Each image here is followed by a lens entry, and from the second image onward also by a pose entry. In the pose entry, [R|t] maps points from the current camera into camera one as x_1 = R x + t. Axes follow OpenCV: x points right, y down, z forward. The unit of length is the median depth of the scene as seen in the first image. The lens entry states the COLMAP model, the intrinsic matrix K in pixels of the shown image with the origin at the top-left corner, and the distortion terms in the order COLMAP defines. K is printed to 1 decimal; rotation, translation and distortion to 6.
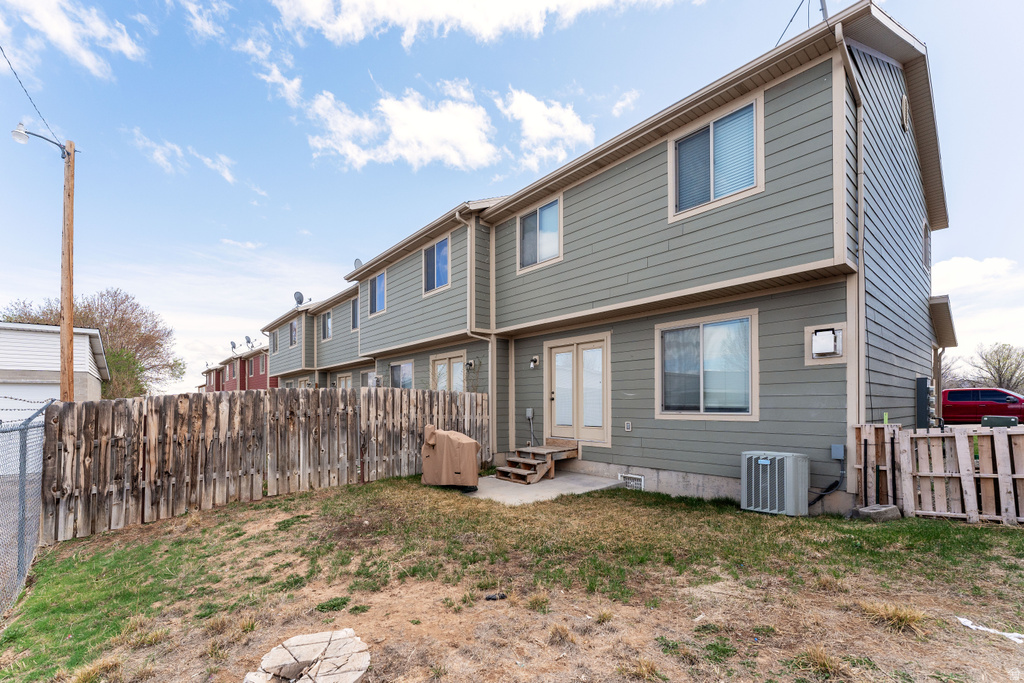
lens RADIAL K [[412.7, 0, 512.2], [0, 412.7, 404.7], [0, 0, 1]] dist [-0.019465, 0.000252]
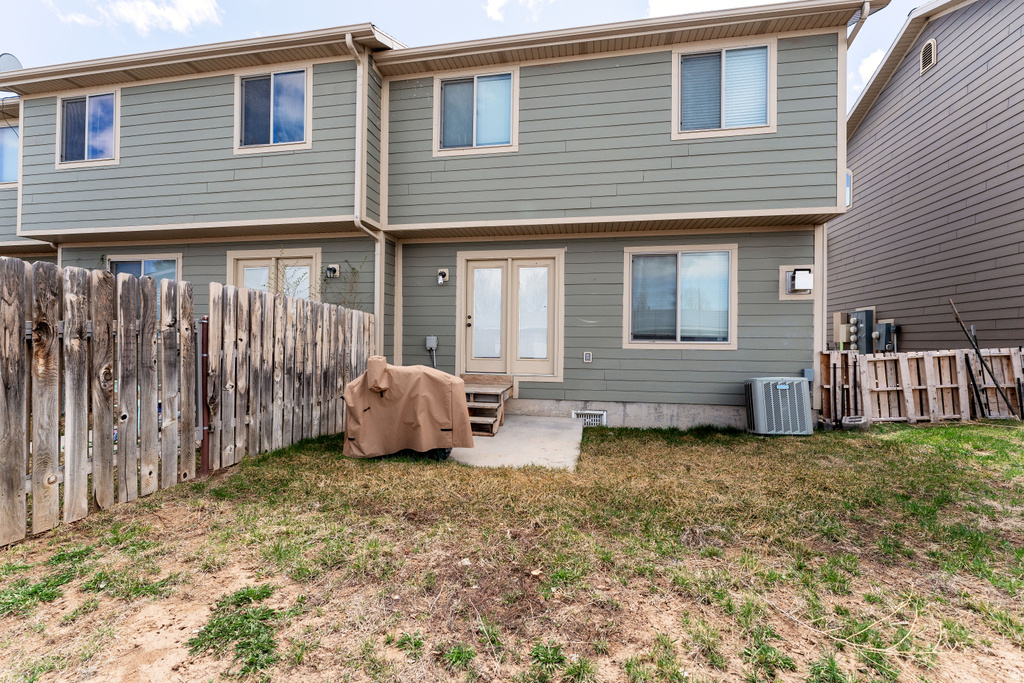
lens RADIAL K [[412.6, 0, 512.0], [0, 412.6, 341.5], [0, 0, 1]] dist [-0.002328, -0.000220]
pose [[0.789148, 0.016911, 0.613971, -0.401076], [-0.015958, 0.999848, -0.007029, 0.027781], [-0.613996, -0.004251, 0.789298, 0.397389]]
